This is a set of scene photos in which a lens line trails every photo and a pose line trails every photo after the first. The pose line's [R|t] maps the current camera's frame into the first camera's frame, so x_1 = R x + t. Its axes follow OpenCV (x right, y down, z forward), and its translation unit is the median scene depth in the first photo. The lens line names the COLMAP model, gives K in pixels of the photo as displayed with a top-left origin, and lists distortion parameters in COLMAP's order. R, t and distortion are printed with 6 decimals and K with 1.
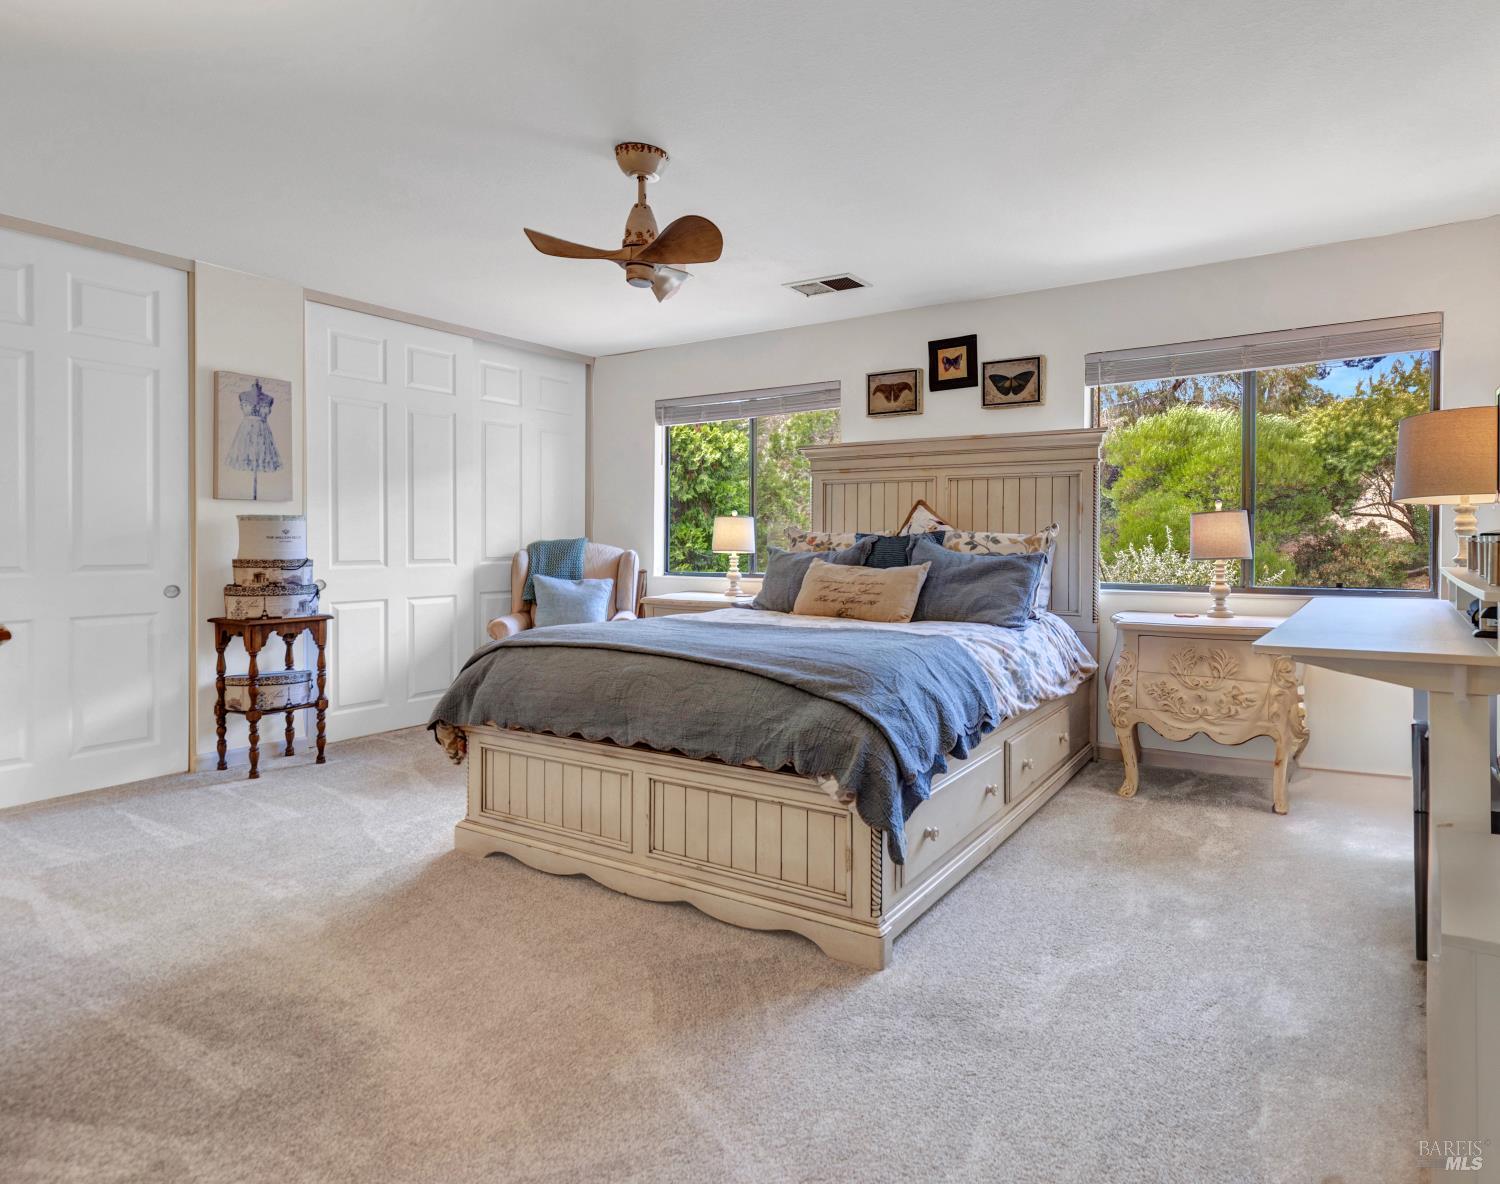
lens RADIAL K [[818.6, 0, 831.0], [0, 818.6, 546.8], [0, 0, 1]] dist [0.007786, 0.000324]
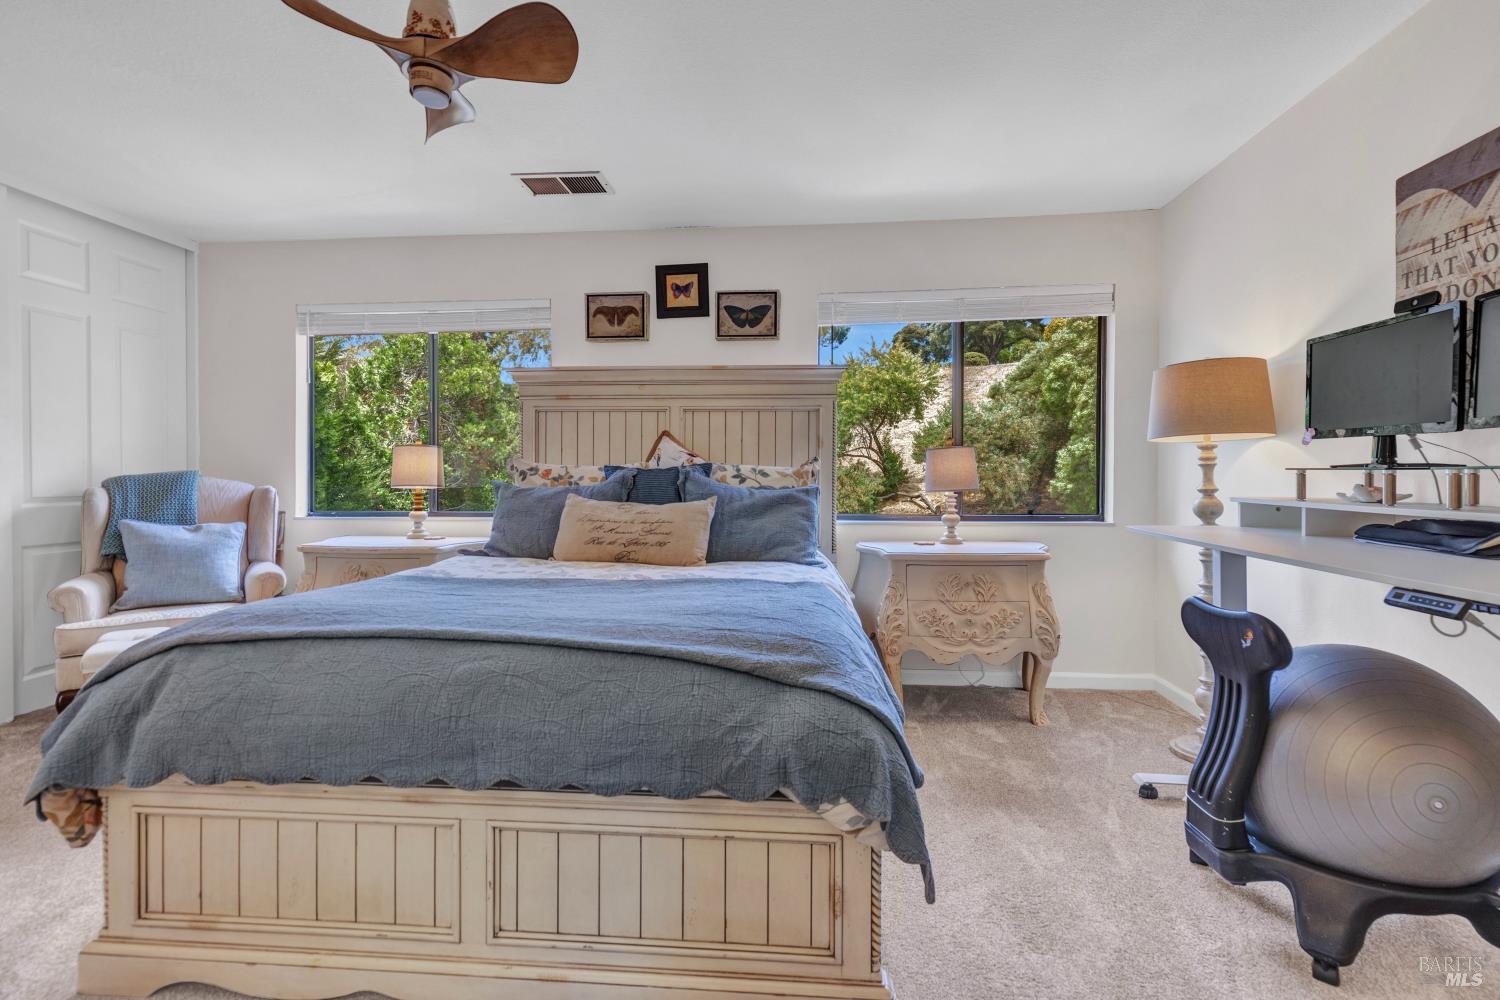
lens RADIAL K [[708.8, 0, 719.8], [0, 708.8, 484.8], [0, 0, 1]] dist [0.010515, -0.000847]
pose [[0.909052, -0.006154, 0.416637, -0.173366], [0.003503, 0.999968, 0.007126, -0.000438], [-0.416668, -0.005019, 0.909045, 0.233261]]
